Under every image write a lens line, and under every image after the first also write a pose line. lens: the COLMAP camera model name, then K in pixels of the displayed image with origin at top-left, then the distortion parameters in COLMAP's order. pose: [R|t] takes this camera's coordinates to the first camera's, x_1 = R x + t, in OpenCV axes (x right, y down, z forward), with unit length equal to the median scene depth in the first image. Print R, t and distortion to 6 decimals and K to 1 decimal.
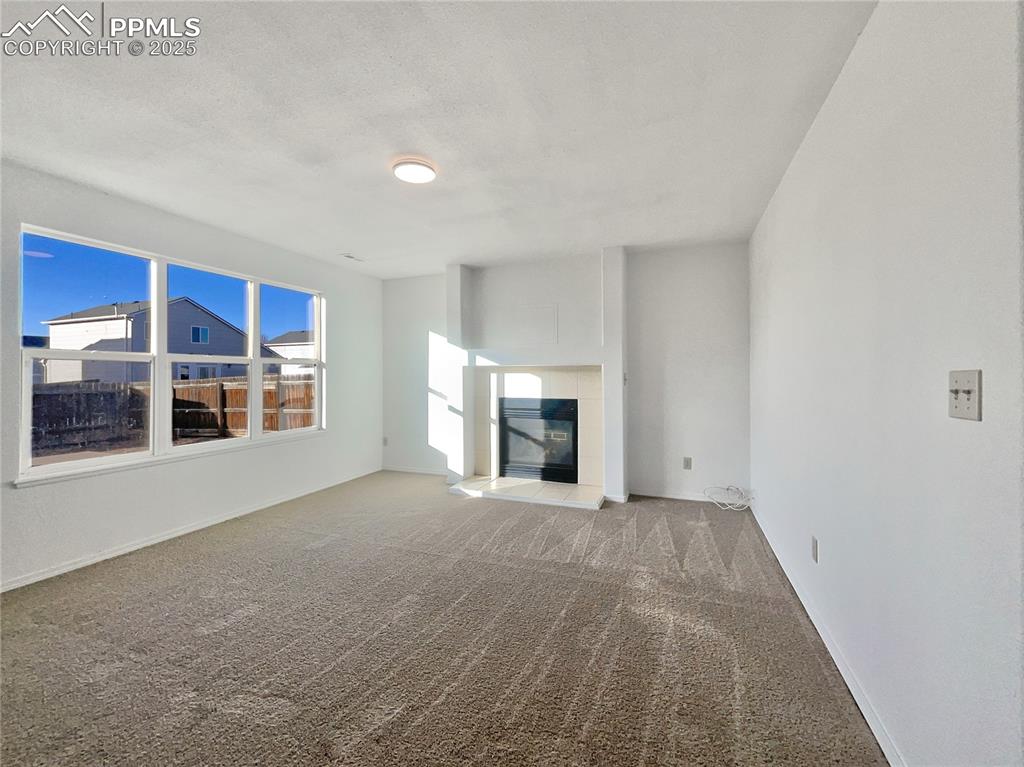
lens RADIAL K [[422.4, 0, 509.3], [0, 422.4, 378.1], [0, 0, 1]] dist [0.000525, 0.000290]
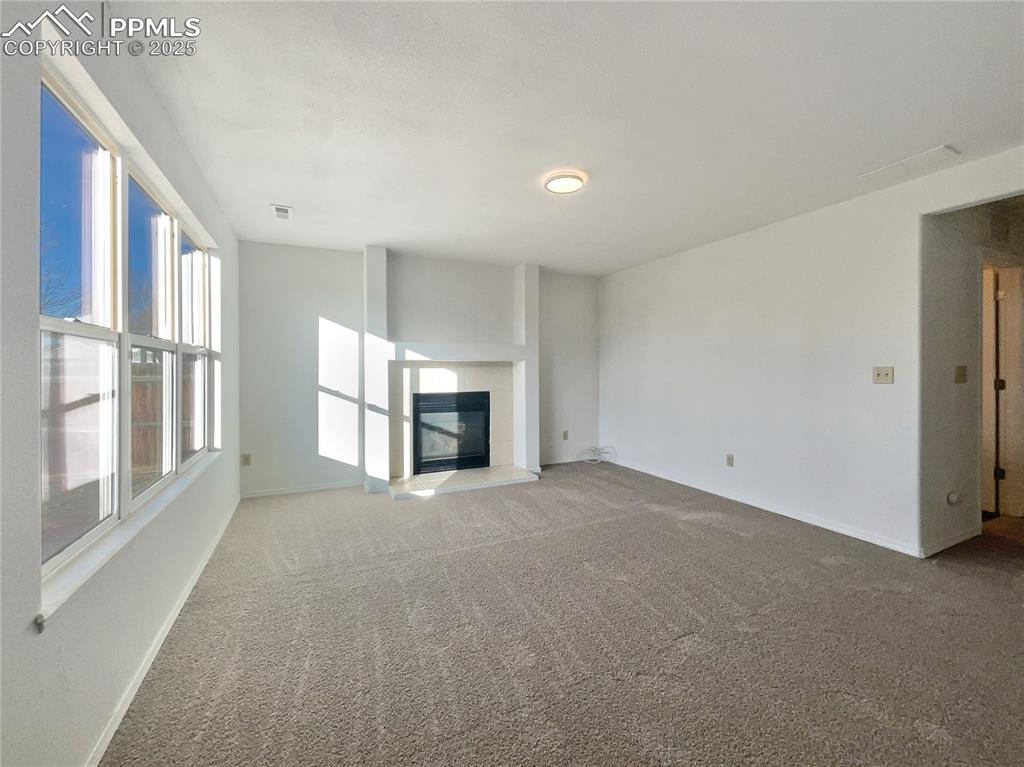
lens RADIAL K [[422.4, 0, 507.5], [0, 422.4, 375.2], [0, 0, 1]] dist [0.000525, 0.000290]
pose [[0.686151, -0.009460, 0.727398, -0.596721], [0.009284, 0.999948, 0.004247, 0.002539], [-0.727400, 0.003840, 0.686203, 0.187059]]
